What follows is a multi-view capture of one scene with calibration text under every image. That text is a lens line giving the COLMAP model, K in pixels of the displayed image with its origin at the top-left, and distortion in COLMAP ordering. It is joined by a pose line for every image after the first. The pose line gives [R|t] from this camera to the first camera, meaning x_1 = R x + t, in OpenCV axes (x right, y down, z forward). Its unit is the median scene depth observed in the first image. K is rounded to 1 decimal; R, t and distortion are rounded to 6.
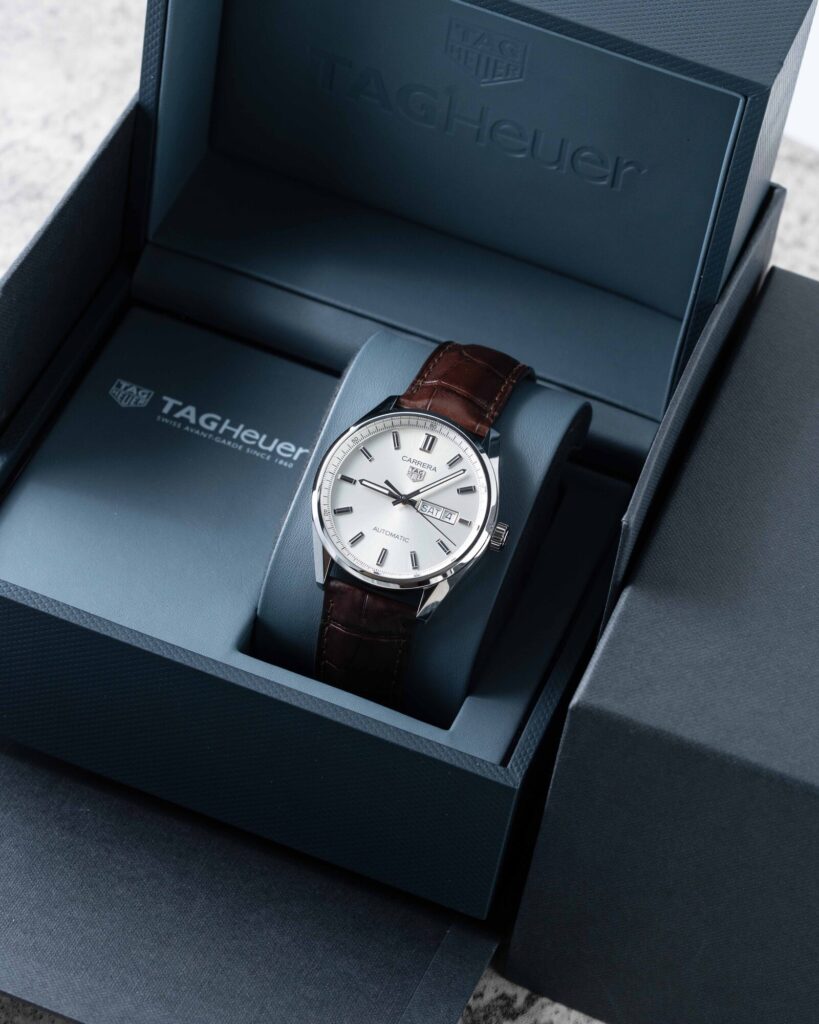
lens RADIAL K [[4201.1, 0, 409.4], [0, 4201.1, 512.1], [0, 0, 1]] dist [0.076231, 0.000000]
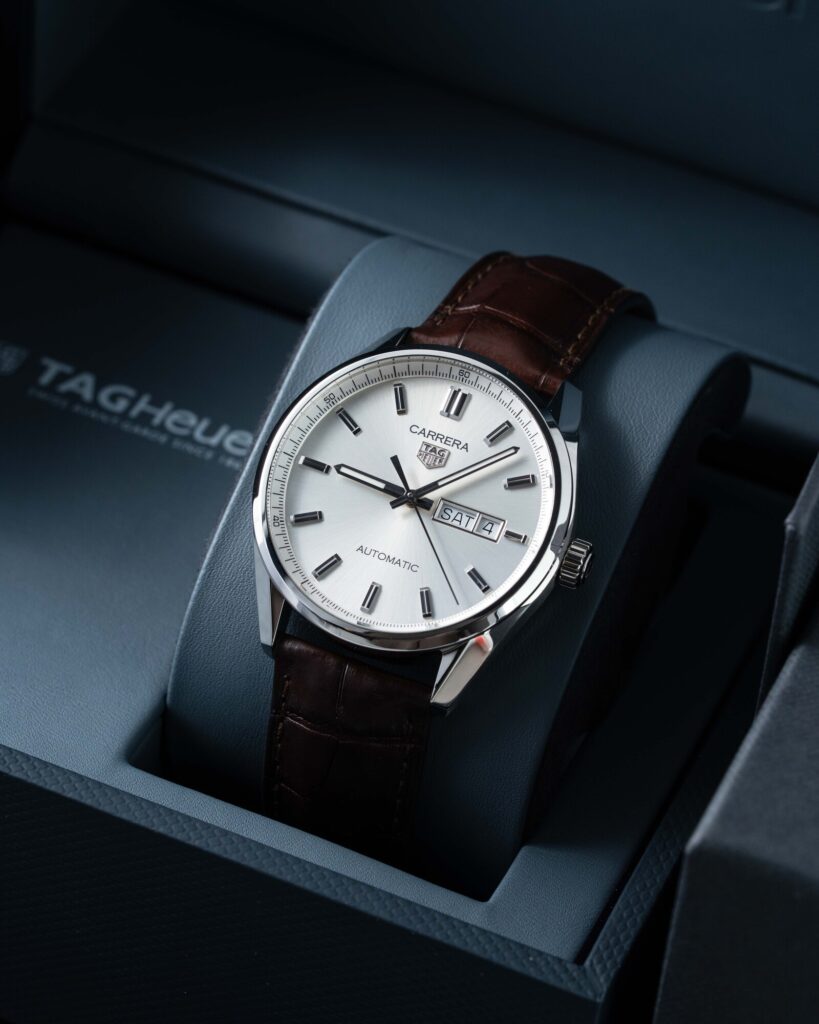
lens RADIAL K [[4201.1, 0, 409.4], [0, 4201.1, 512.6], [0, 0, 1]] dist [0.076231, 0.000000]
pose [[0.997175, 0.002617, -0.075065, 0.041612], [-0.008898, 0.996471, -0.083463, 0.046888], [0.074582, 0.083896, 0.993680, 0.426130]]
